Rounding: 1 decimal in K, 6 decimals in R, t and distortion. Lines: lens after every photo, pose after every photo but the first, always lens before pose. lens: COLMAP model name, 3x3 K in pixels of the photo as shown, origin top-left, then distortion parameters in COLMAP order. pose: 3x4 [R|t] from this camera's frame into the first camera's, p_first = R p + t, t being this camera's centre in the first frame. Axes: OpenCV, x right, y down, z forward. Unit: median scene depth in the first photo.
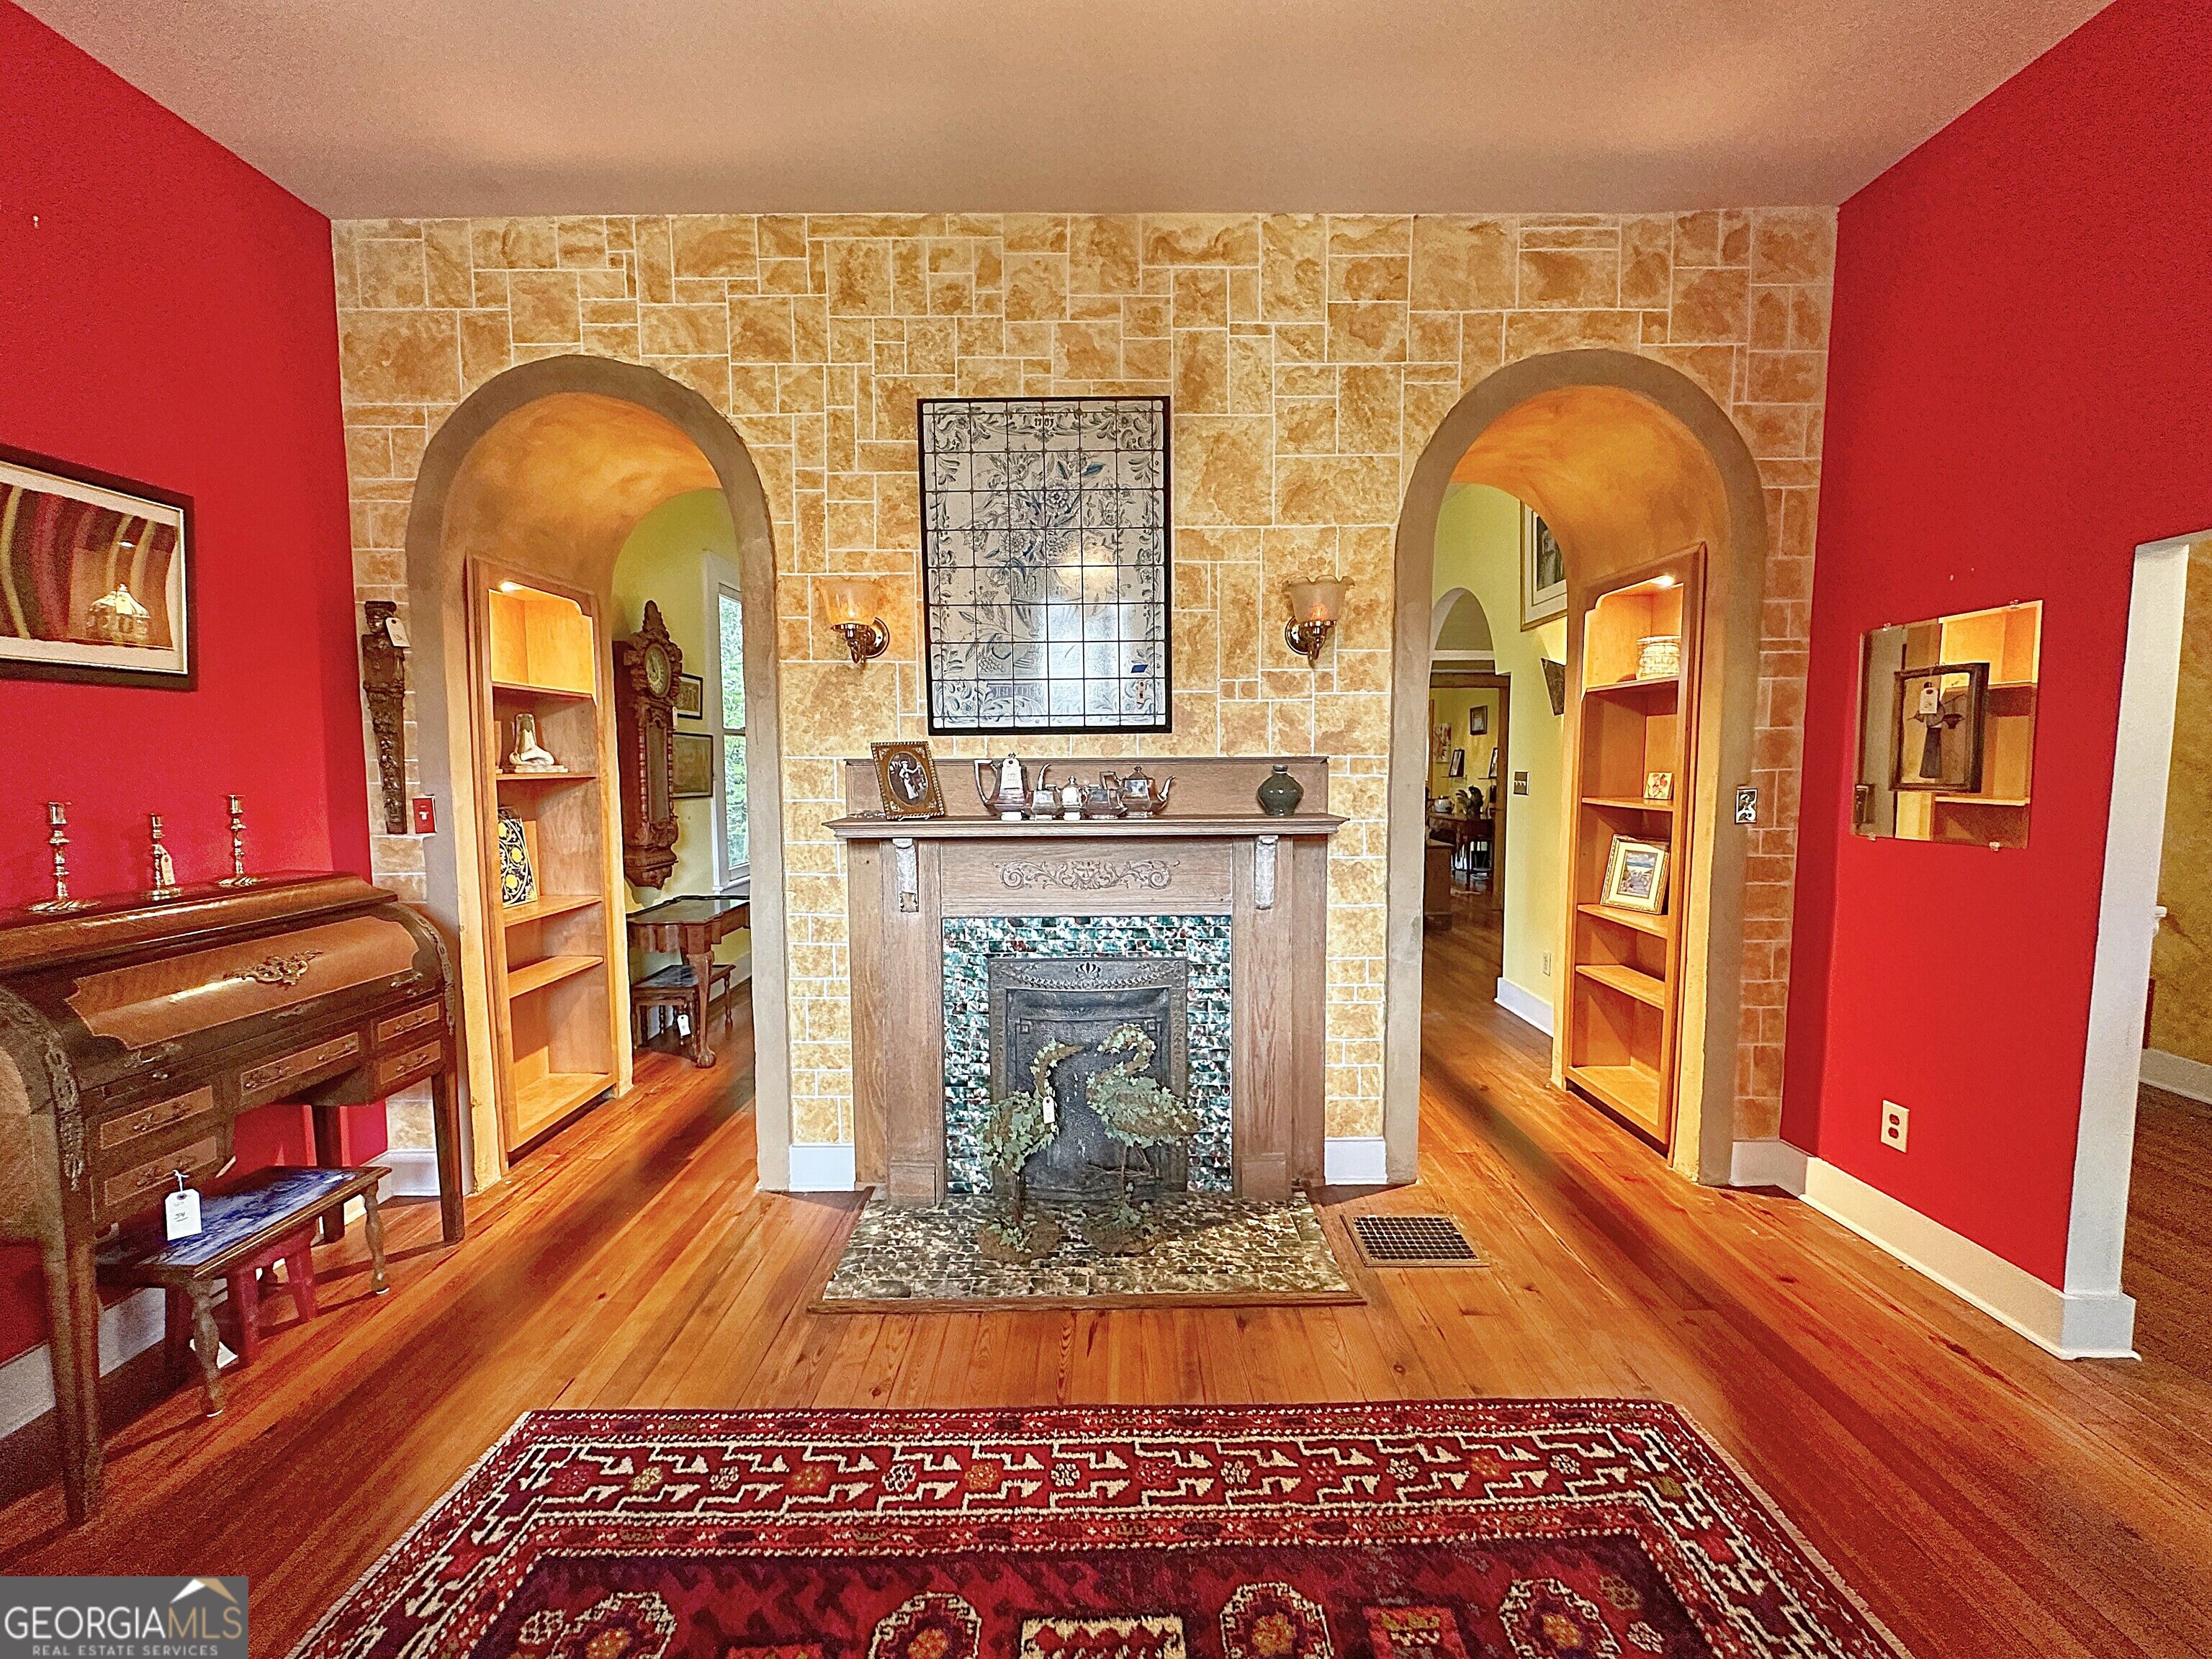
lens RADIAL K [[887.7, 0, 1104.5], [0, 887.7, 825.0], [0, 0, 1]] dist [-0.003466, 0.000239]
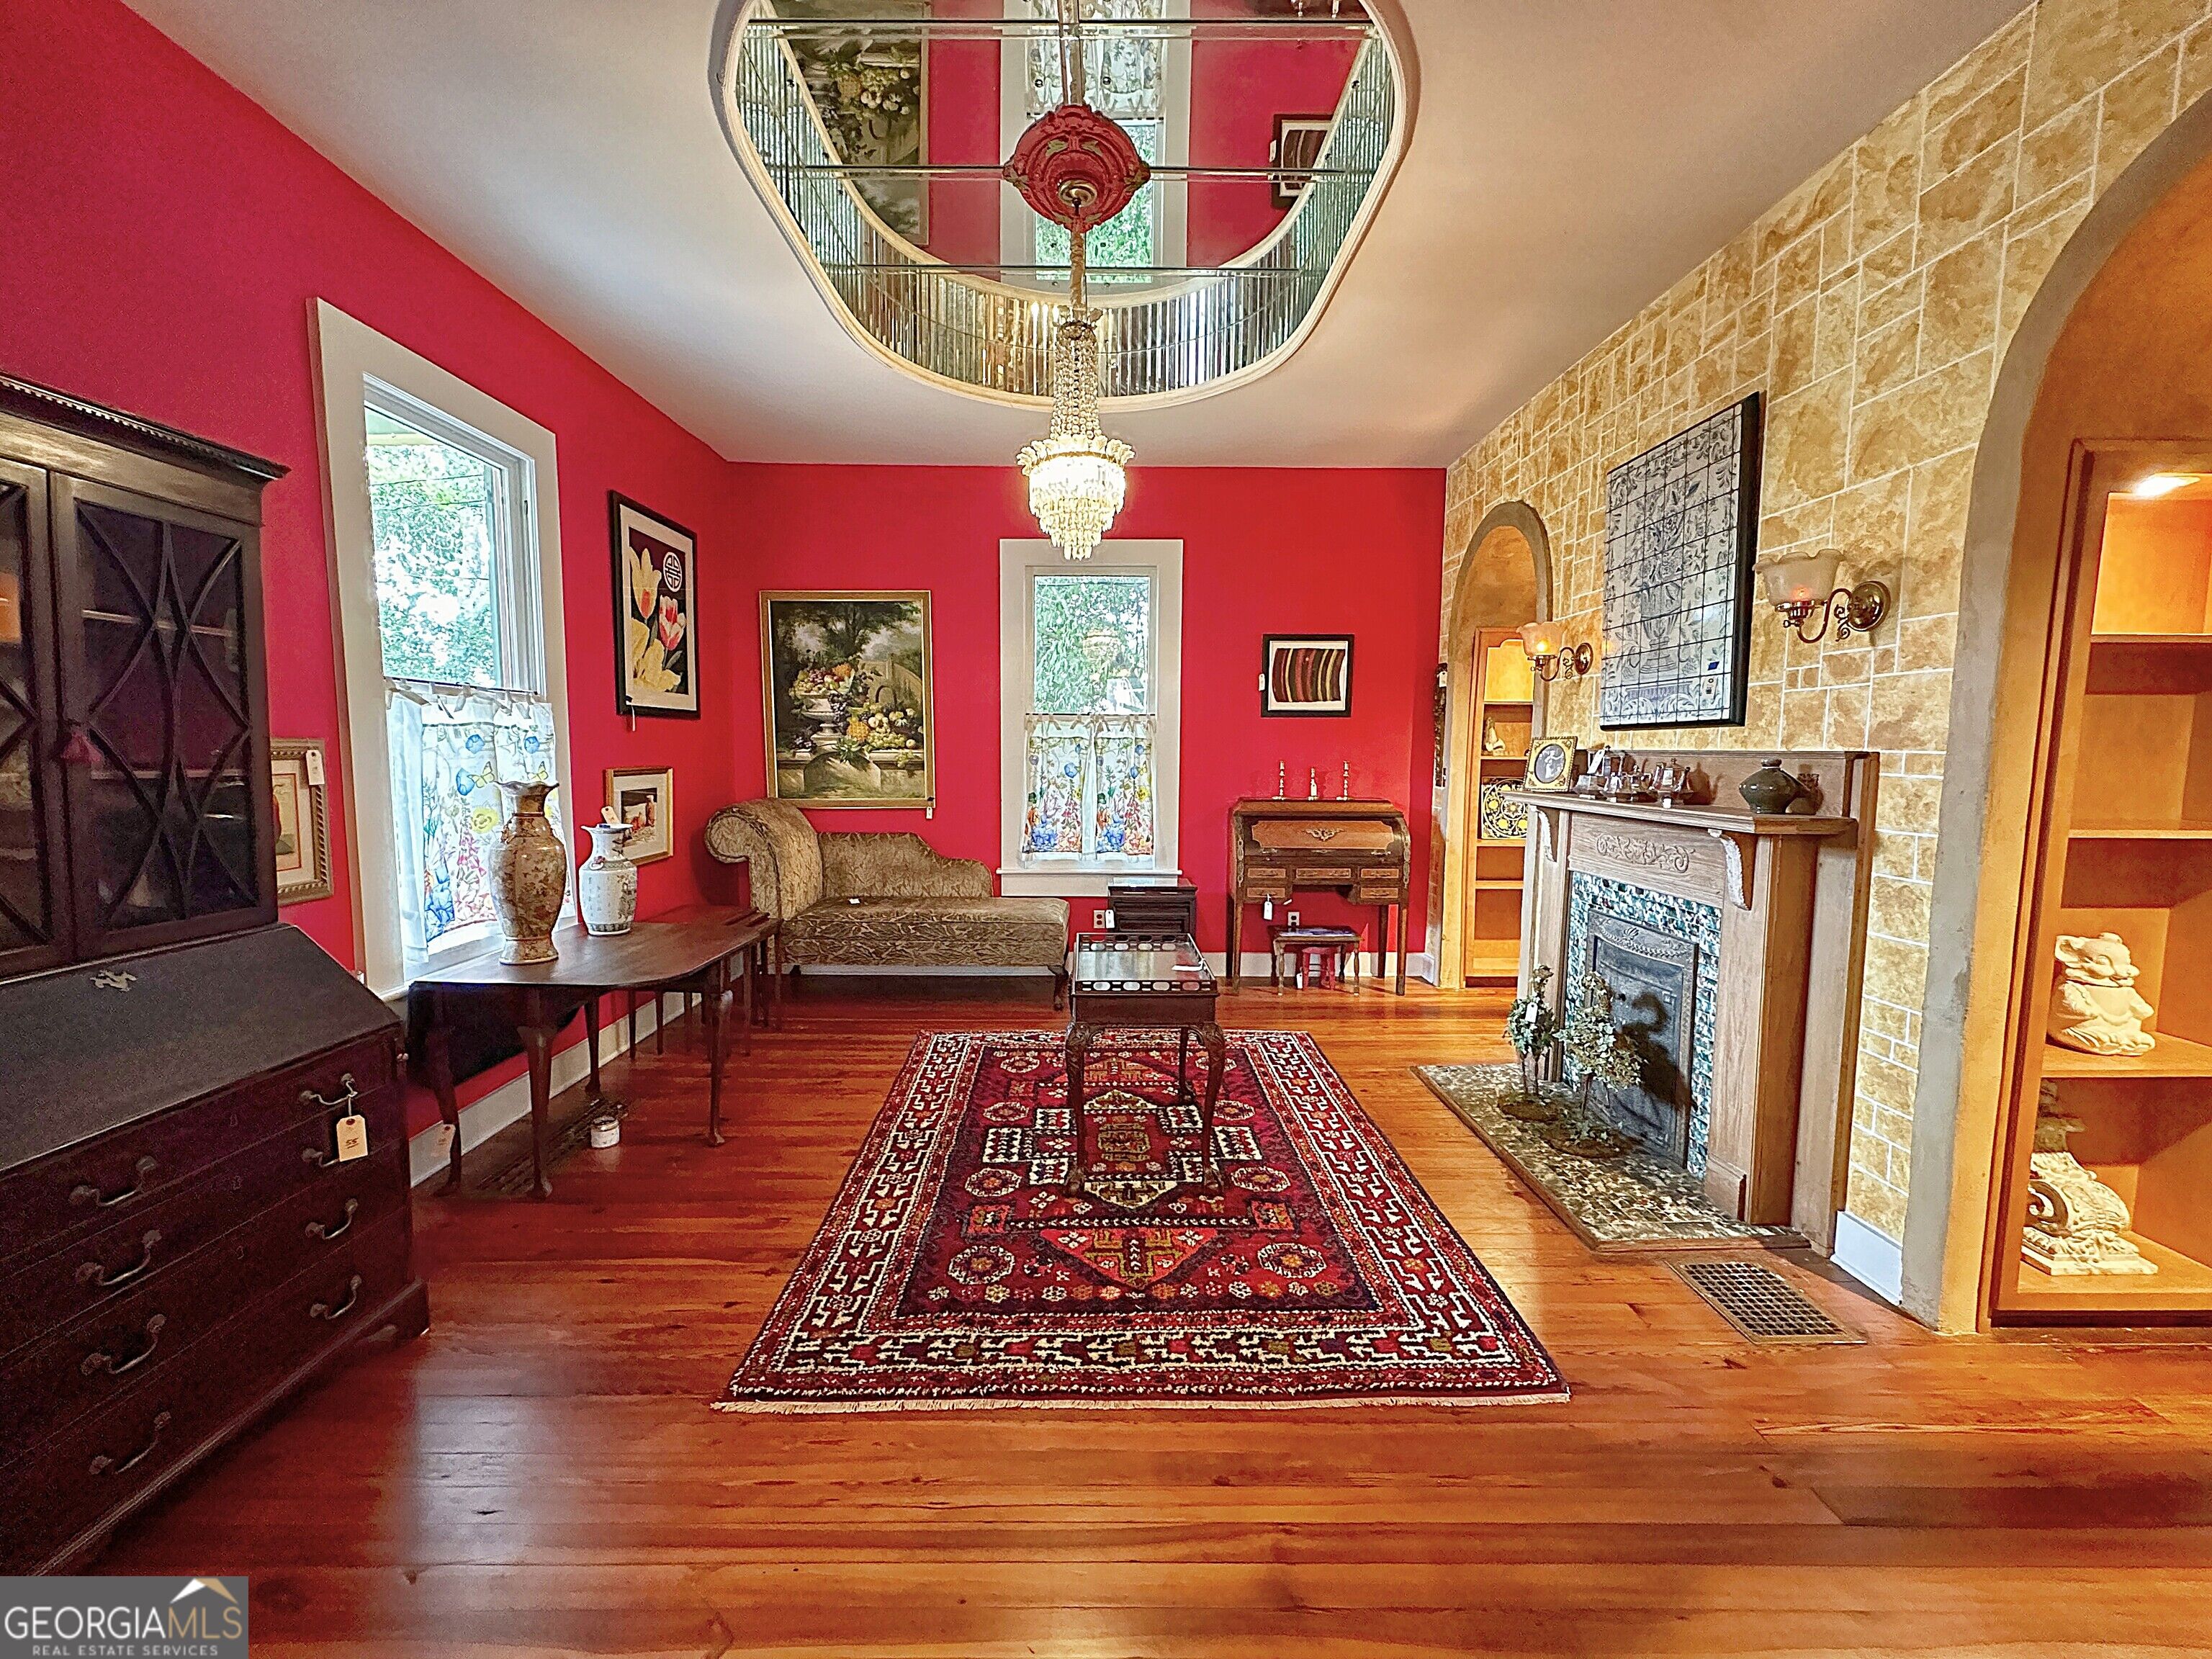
lens RADIAL K [[878.0, 0, 1107.9], [0, 878.0, 825.6], [0, 0, 1]] dist [-0.001003, -0.000193]
pose [[0.011597, 0.096541, -0.995261, 1.094275], [-0.080967, 0.992151, 0.095296, -0.029385], [0.996649, 0.079479, 0.019322, 0.281979]]
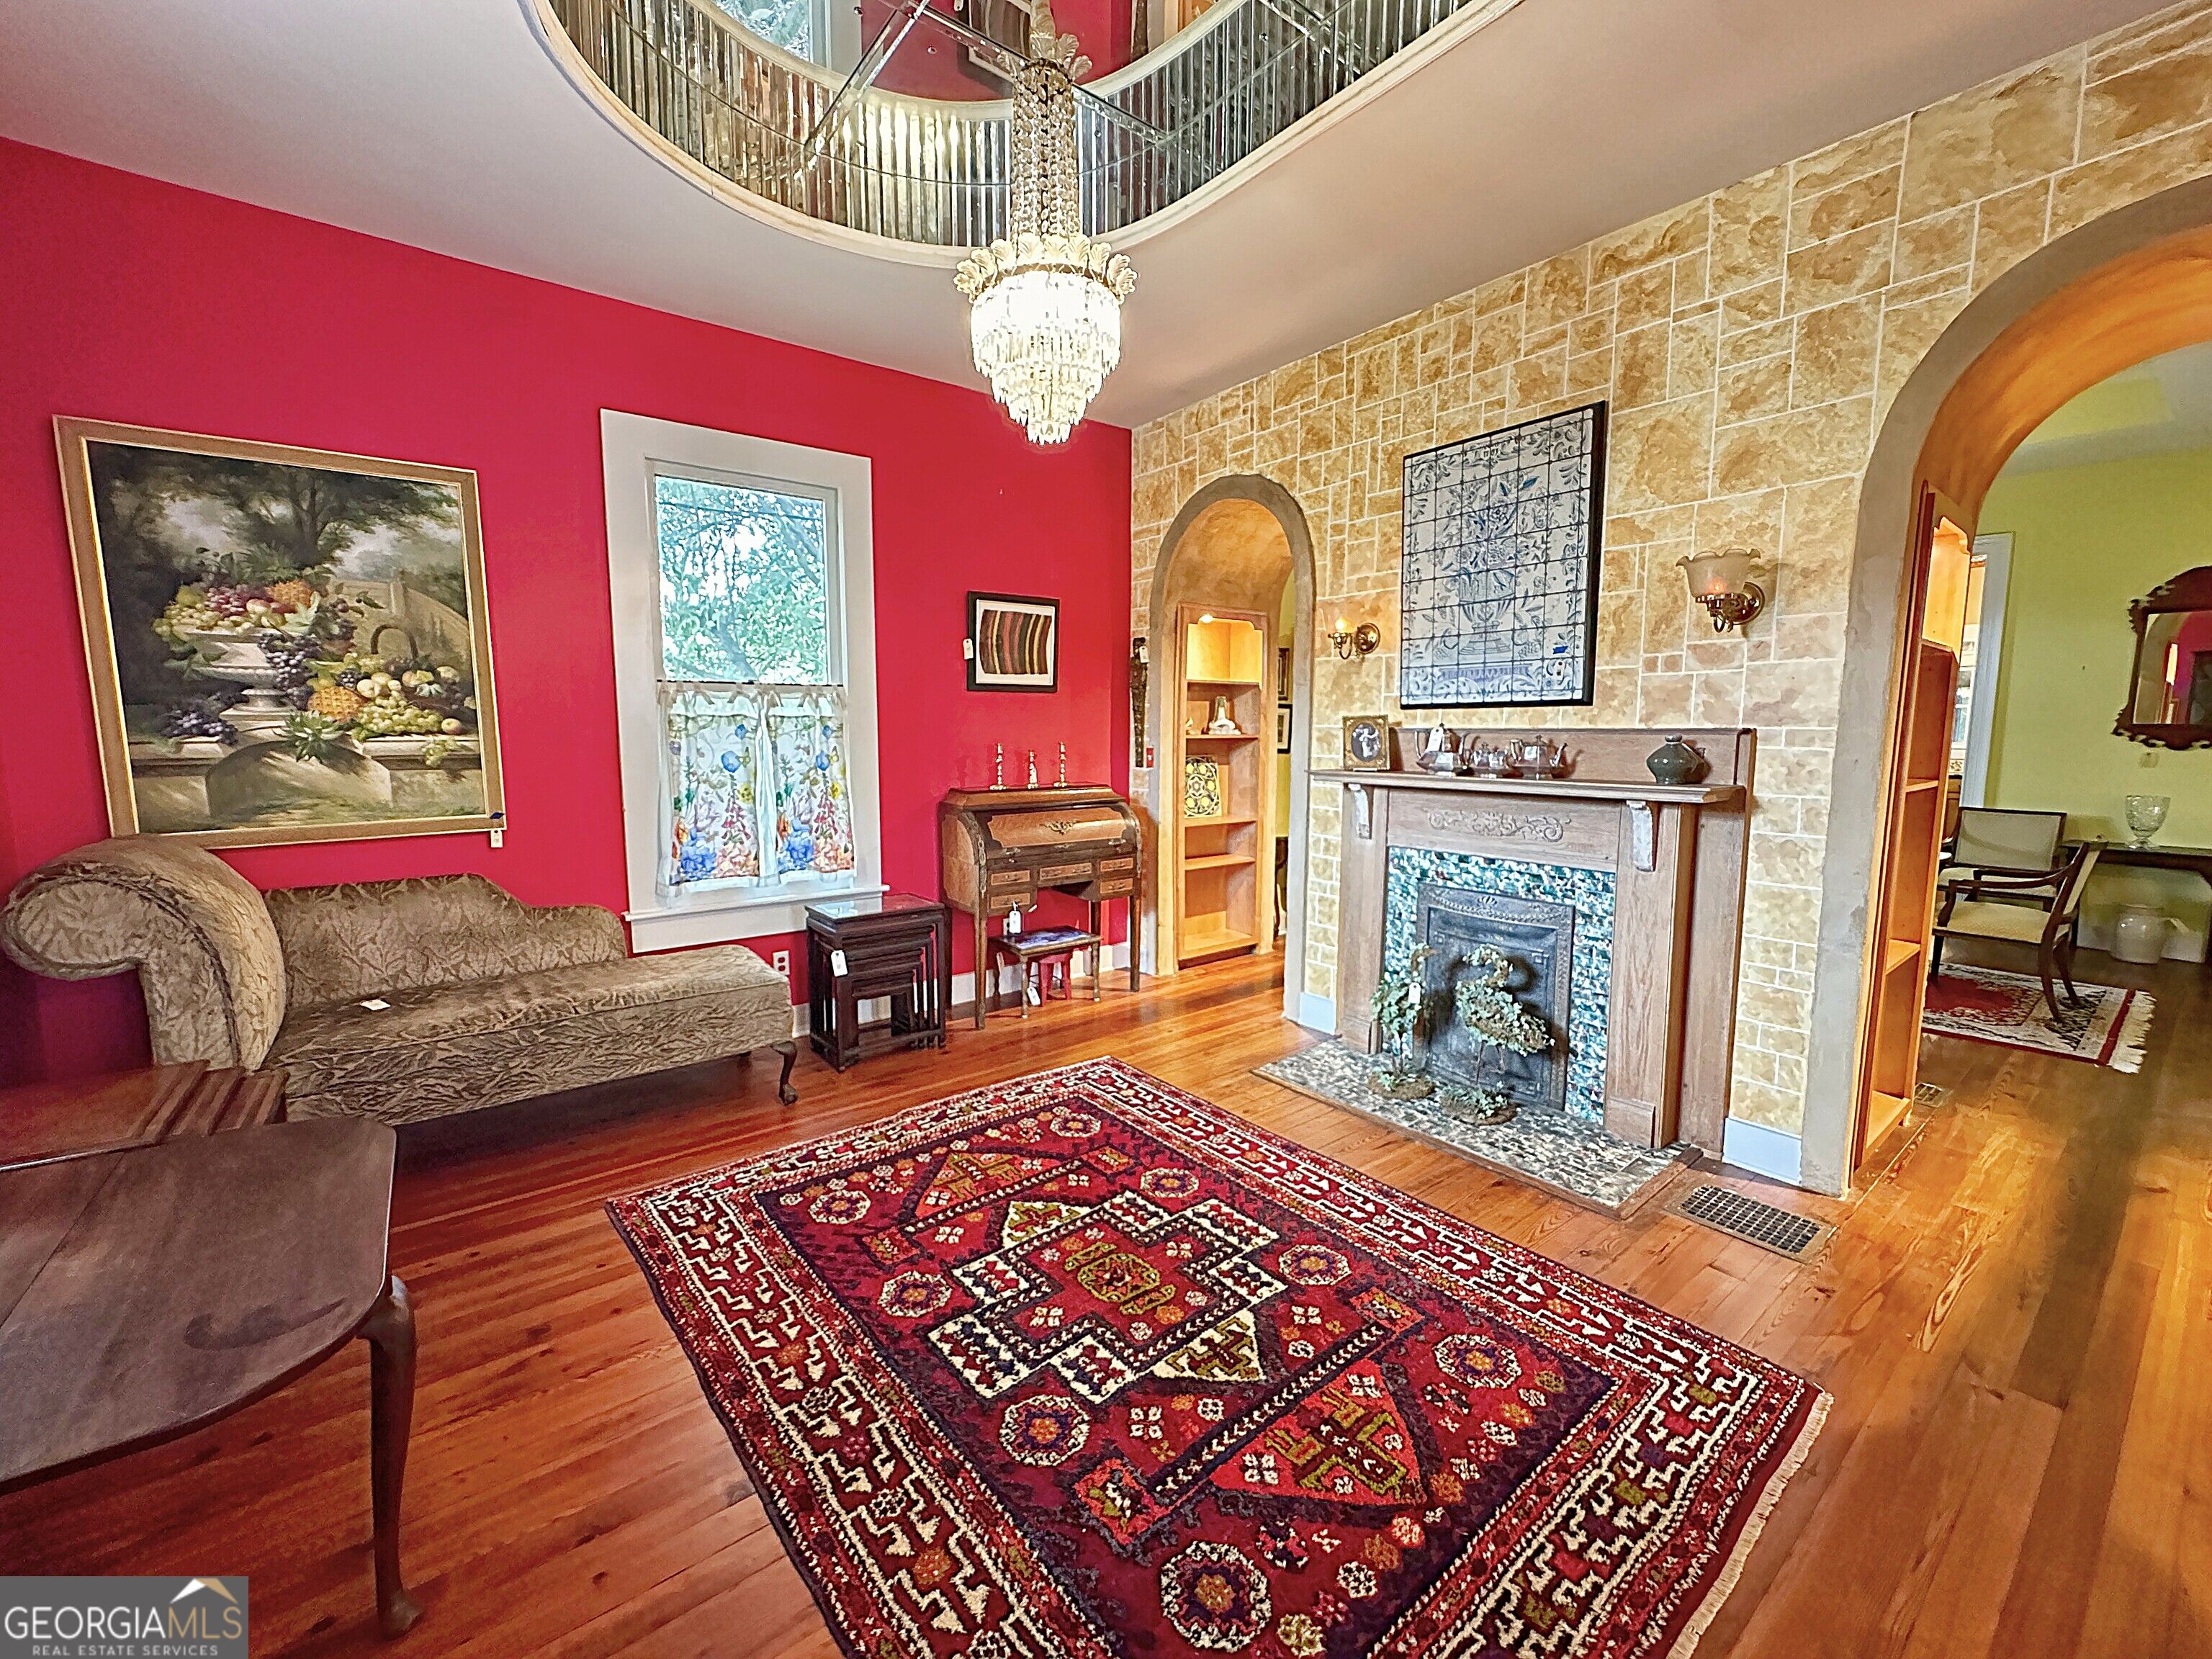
lens RADIAL K [[887.7, 0, 1104.5], [0, 887.7, 825.0], [0, 0, 1]] dist [-0.003466, 0.000239]
pose [[0.611853, 0.093079, -0.785475, 0.604203], [-0.062696, 0.995635, 0.069146, 0.006640], [0.788482, 0.006939, 0.615018, -0.167269]]
